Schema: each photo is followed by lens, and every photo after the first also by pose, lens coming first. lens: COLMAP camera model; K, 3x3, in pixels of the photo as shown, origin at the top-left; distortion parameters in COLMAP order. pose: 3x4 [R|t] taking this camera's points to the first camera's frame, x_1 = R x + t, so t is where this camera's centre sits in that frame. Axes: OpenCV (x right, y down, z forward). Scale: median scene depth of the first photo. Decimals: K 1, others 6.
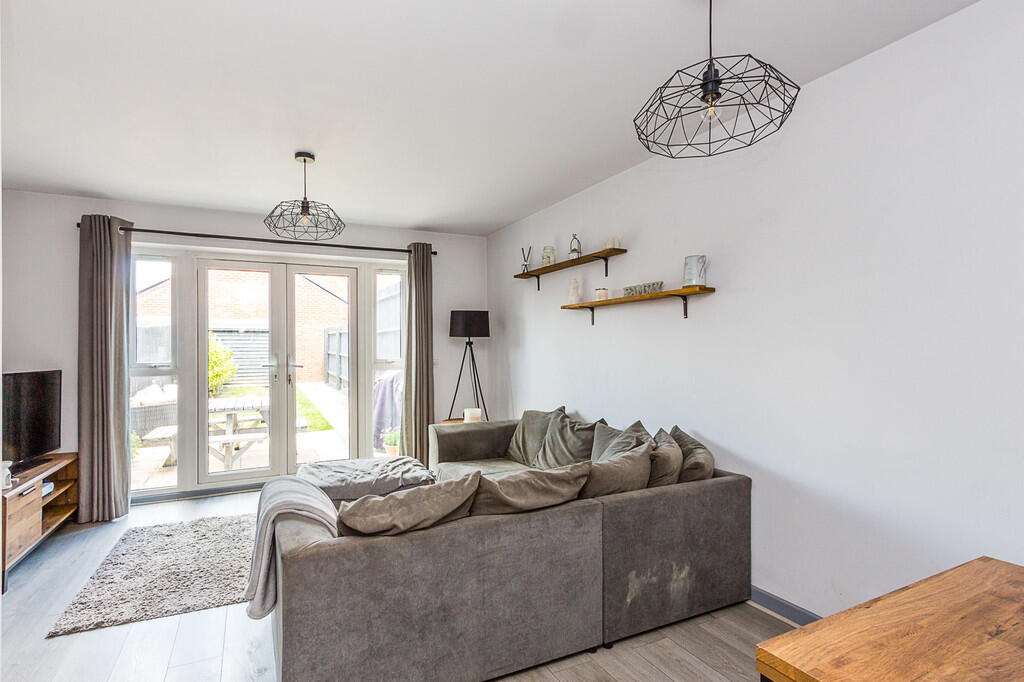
lens RADIAL K [[535.9, 0, 505.6], [0, 535.9, 339.7], [0, 0, 1]] dist [-0.004114, -0.002090]
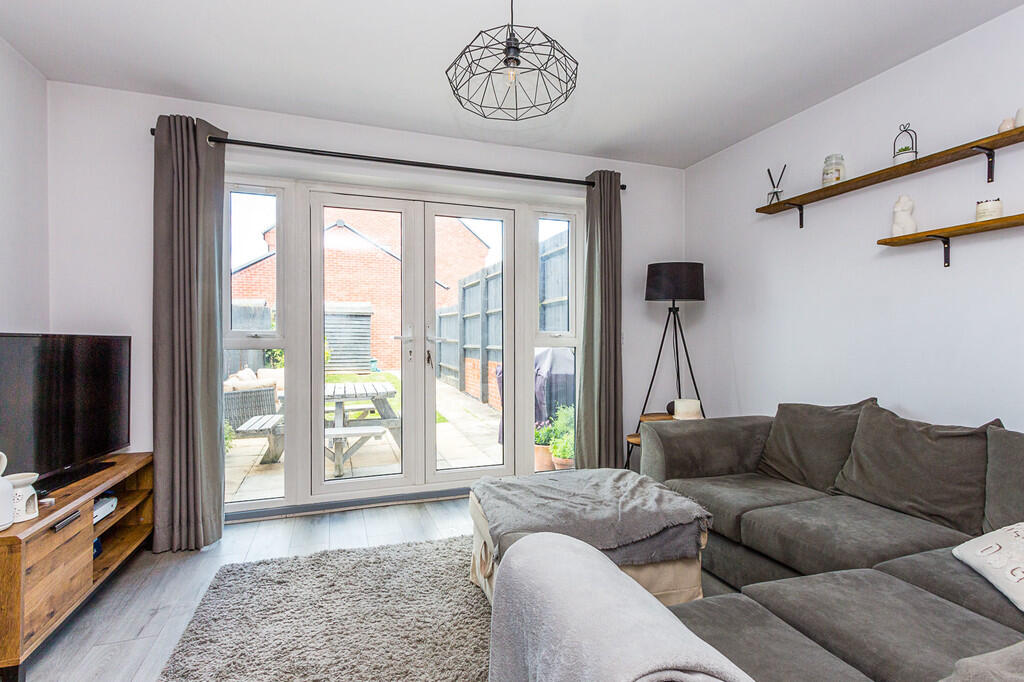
lens RADIAL K [[535.9, 0, 548.2], [0, 535.9, 342.7], [0, 0, 1]] dist [-0.004114, -0.002090]
pose [[0.997914, 0.009160, -0.063909, -0.219034], [-0.007990, 0.999796, 0.018544, 0.045091], [0.064066, -0.017995, 0.997783, 0.307744]]
